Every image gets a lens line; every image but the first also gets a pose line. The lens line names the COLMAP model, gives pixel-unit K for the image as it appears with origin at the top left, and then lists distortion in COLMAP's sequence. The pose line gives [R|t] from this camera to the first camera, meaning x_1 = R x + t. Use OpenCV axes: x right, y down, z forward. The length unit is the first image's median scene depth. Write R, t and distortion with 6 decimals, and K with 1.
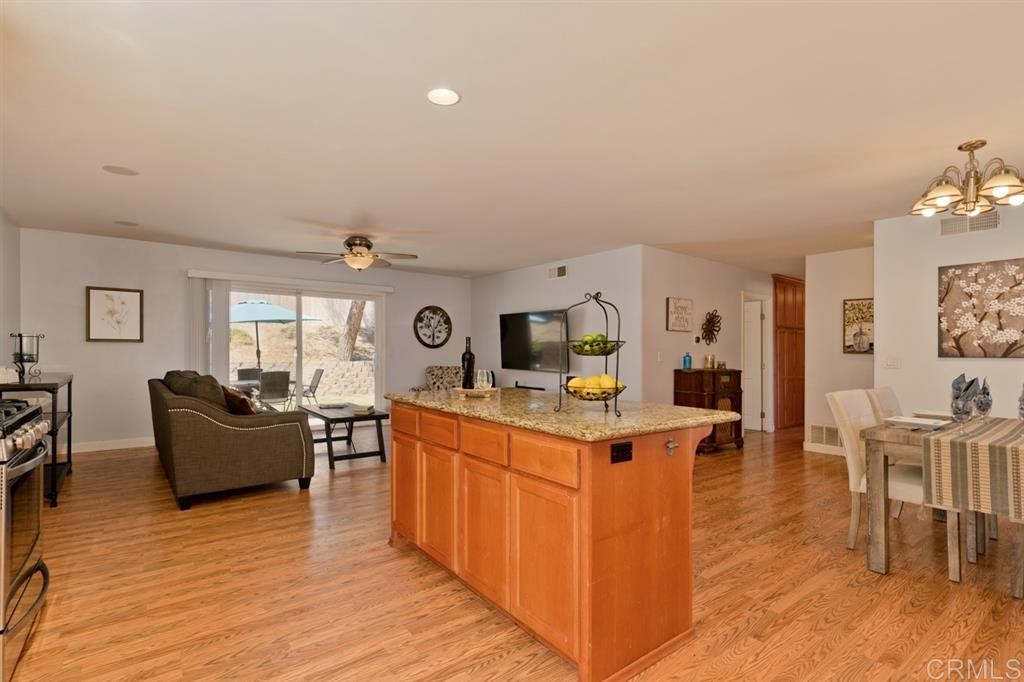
lens RADIAL K [[481.6, 0, 503.1], [0, 481.6, 369.0], [0, 0, 1]] dist [-0.004211, -0.000425]
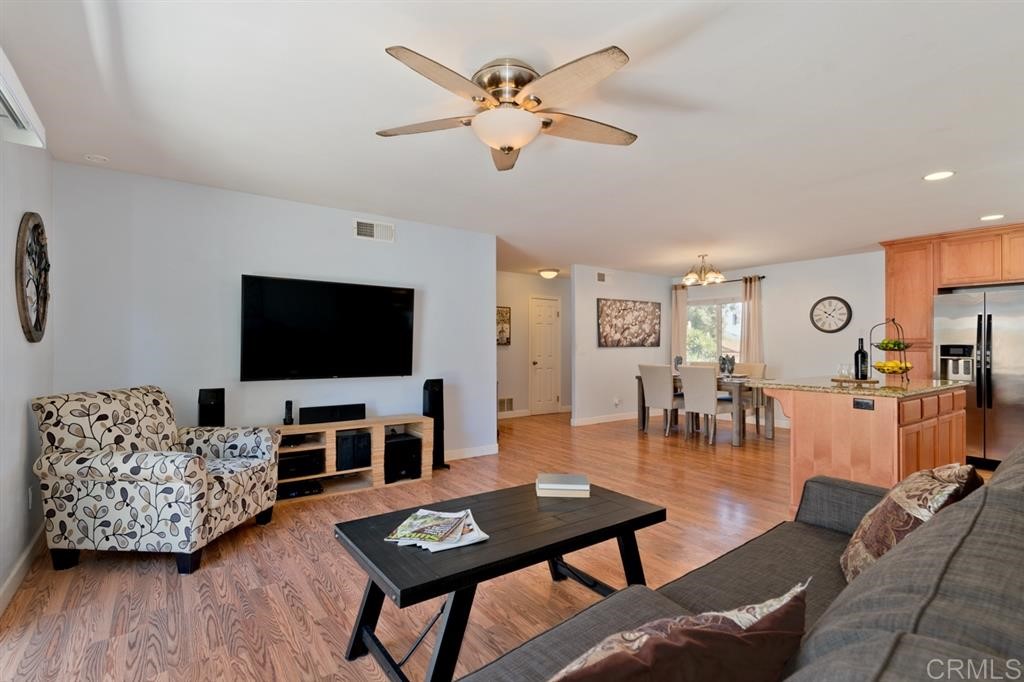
lens RADIAL K [[476.1, 0, 506.0], [0, 476.1, 345.8], [0, 0, 1]] dist [0.005783, 0.000439]
pose [[0.016461, -0.013943, 0.999767, -0.493156], [0.034345, 0.999321, 0.013371, -0.035321], [-0.999274, 0.034117, 0.016929, 0.705364]]
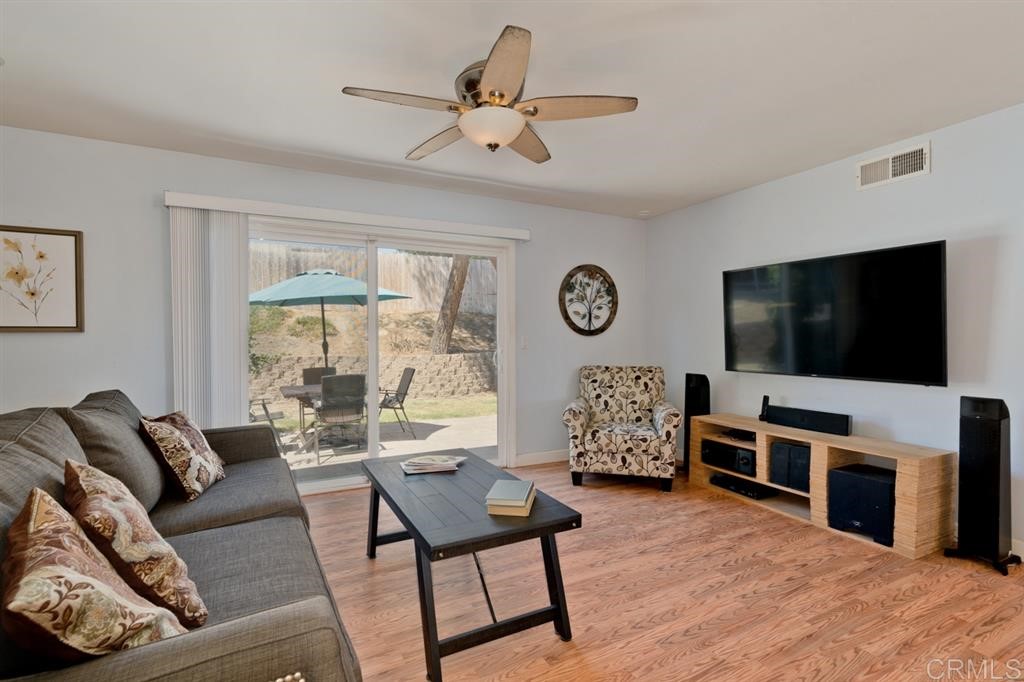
lens RADIAL K [[476.1, 0, 506.0], [0, 476.1, 345.8], [0, 0, 1]] dist [0.005783, 0.000439]
pose [[0.985324, -0.011468, -0.170311, -0.154381], [0.007617, 0.999701, -0.023249, -0.018445], [0.170526, 0.021611, 0.985116, 0.422059]]
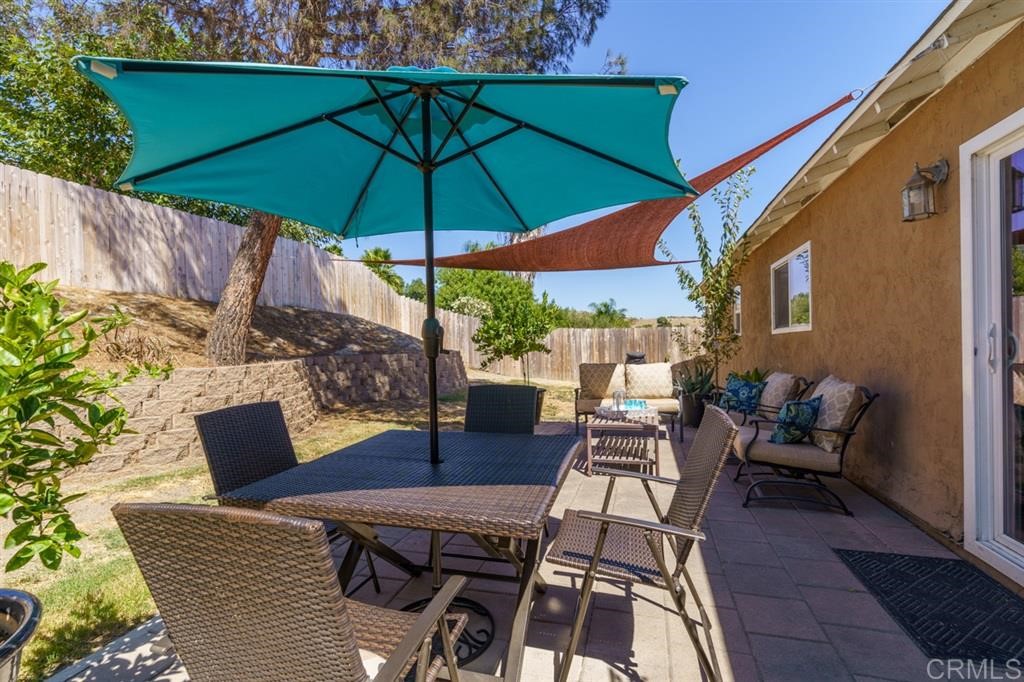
lens RADIAL K [[461.4, 0, 506.6], [0, 461.4, 343.2], [0, 0, 1]] dist [0.001107, -0.000686]
pose [[0.806231, -0.024225, 0.591104, -0.699153], [0.044436, 0.998819, -0.019674, -0.027681], [-0.589929, 0.042128, 0.806355, 0.930229]]
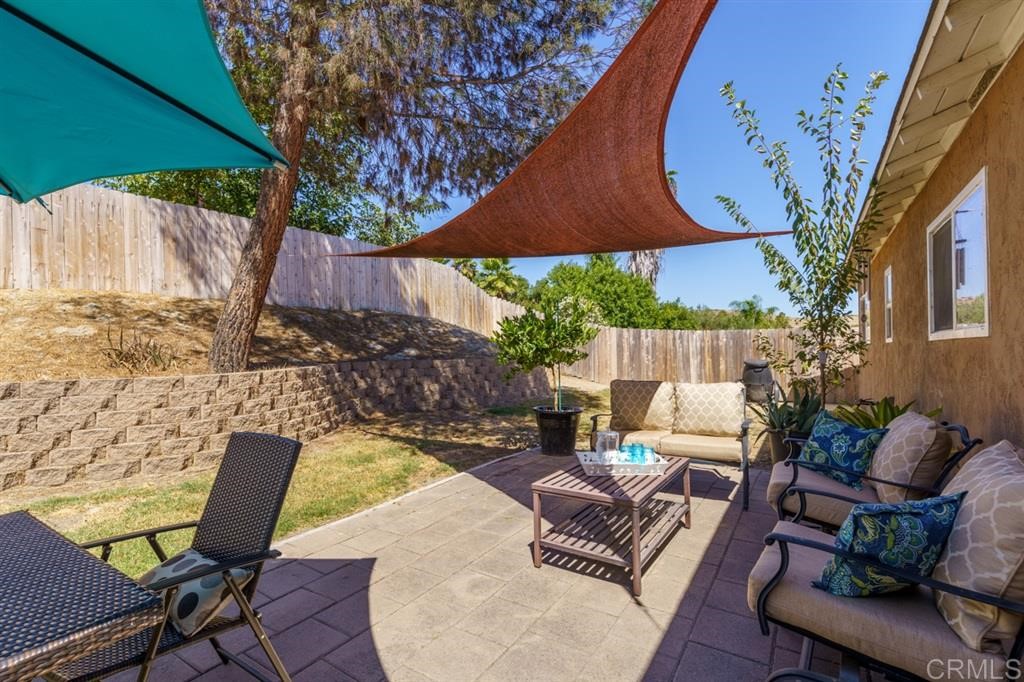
lens RADIAL K [[461.4, 0, 506.6], [0, 461.4, 343.2], [0, 0, 1]] dist [0.001107, -0.000686]
pose [[0.942705, -0.018949, 0.333088, -0.437510], [0.032132, 0.998901, -0.034114, -0.033793], [-0.332076, 0.042862, 0.942278, 0.991576]]
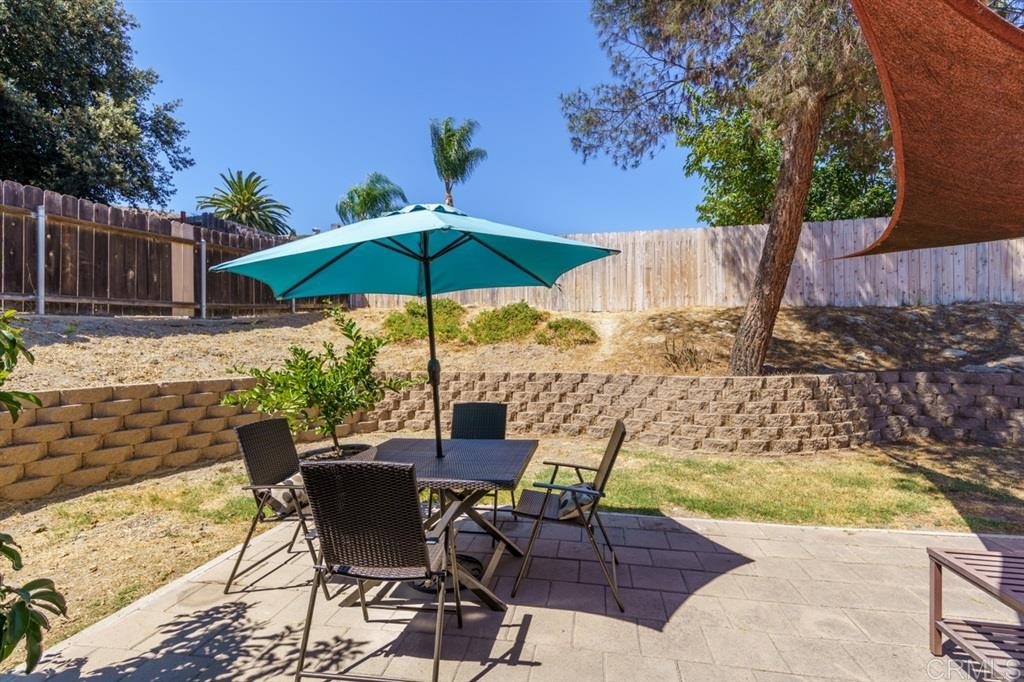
lens RADIAL K [[470.6, 0, 514.0], [0, 470.6, 350.6], [0, 0, 1]] dist [0.001687, 0.000224]
pose [[0.686162, -0.005282, -0.727430, -0.271892], [-0.016307, 0.999611, -0.022640, -0.046034], [0.727266, 0.027397, 0.685809, 0.941575]]
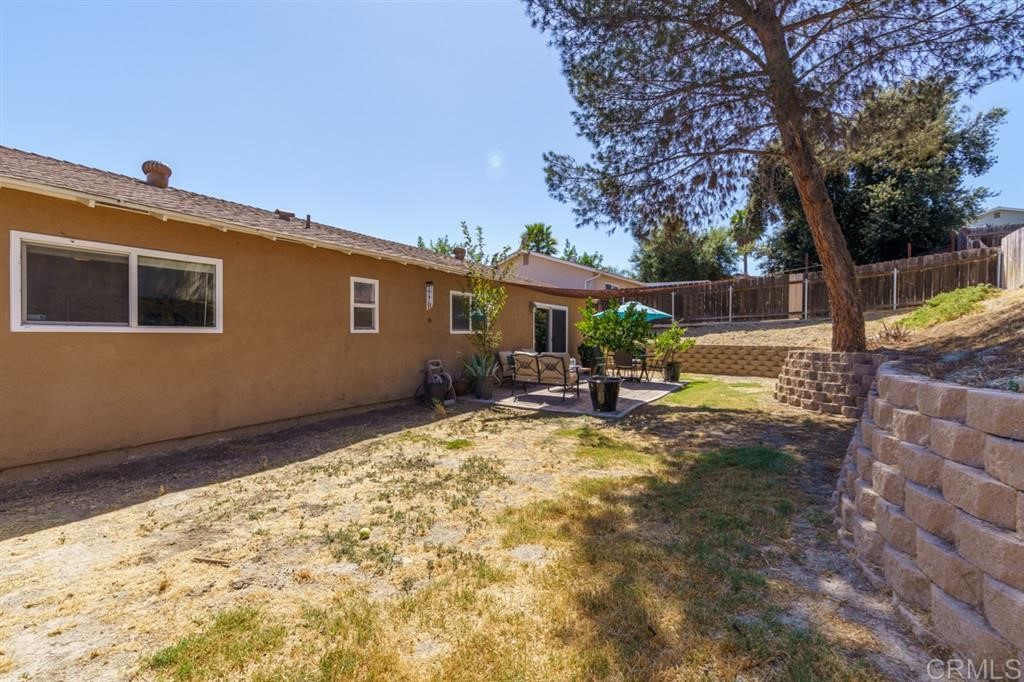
lens RADIAL K [[476.1, 0, 506.0], [0, 476.1, 345.8], [0, 0, 1]] dist [0.005783, 0.000439]
pose [[-0.957757, -0.006302, -0.287511, 0.307035], [-0.017195, 0.999226, 0.035380, -0.054249], [0.287065, 0.038829, -0.957124, 2.509766]]
